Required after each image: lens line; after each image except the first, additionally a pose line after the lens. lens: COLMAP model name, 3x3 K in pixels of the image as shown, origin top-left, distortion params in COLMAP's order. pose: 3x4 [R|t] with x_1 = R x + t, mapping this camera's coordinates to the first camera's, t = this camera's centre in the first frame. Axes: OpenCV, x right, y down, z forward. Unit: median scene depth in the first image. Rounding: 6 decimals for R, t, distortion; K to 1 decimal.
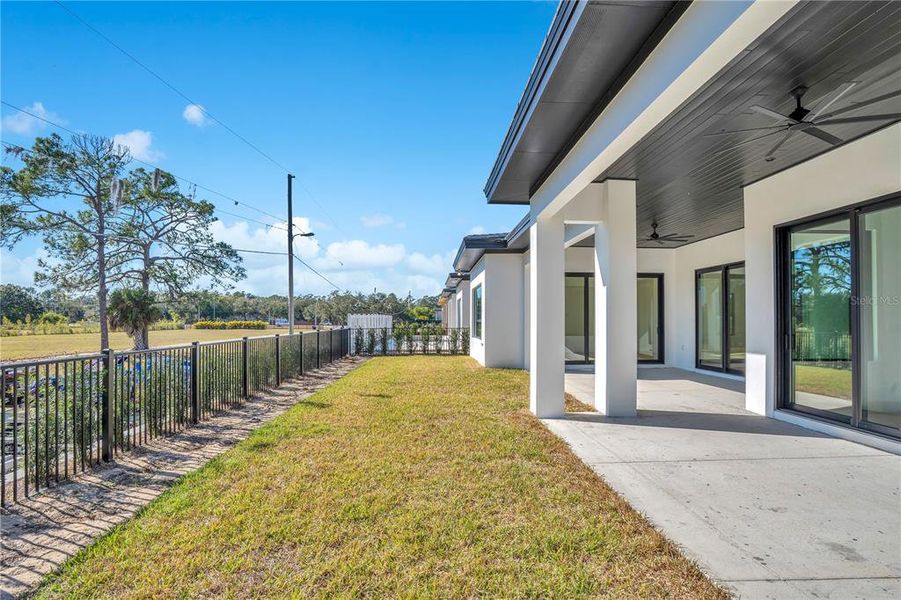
lens RADIAL K [[446.9, 0, 451.6], [0, 446.9, 284.0], [0, 0, 1]] dist [-0.038155, 0.000729]
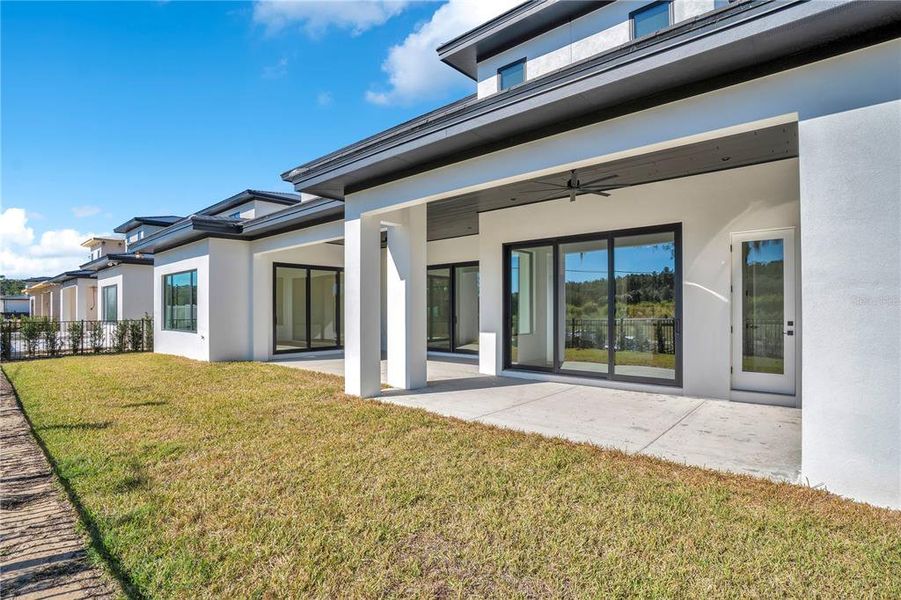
lens RADIAL K [[429.2, 0, 427.3], [0, 429.2, 303.5], [0, 0, 1]] dist [-0.000764, 0.000464]
pose [[0.730711, 0.005614, 0.682664, -0.390800], [-0.049714, 0.997749, 0.045008, 0.009583], [-0.680874, -0.066825, 0.729345, 0.120646]]
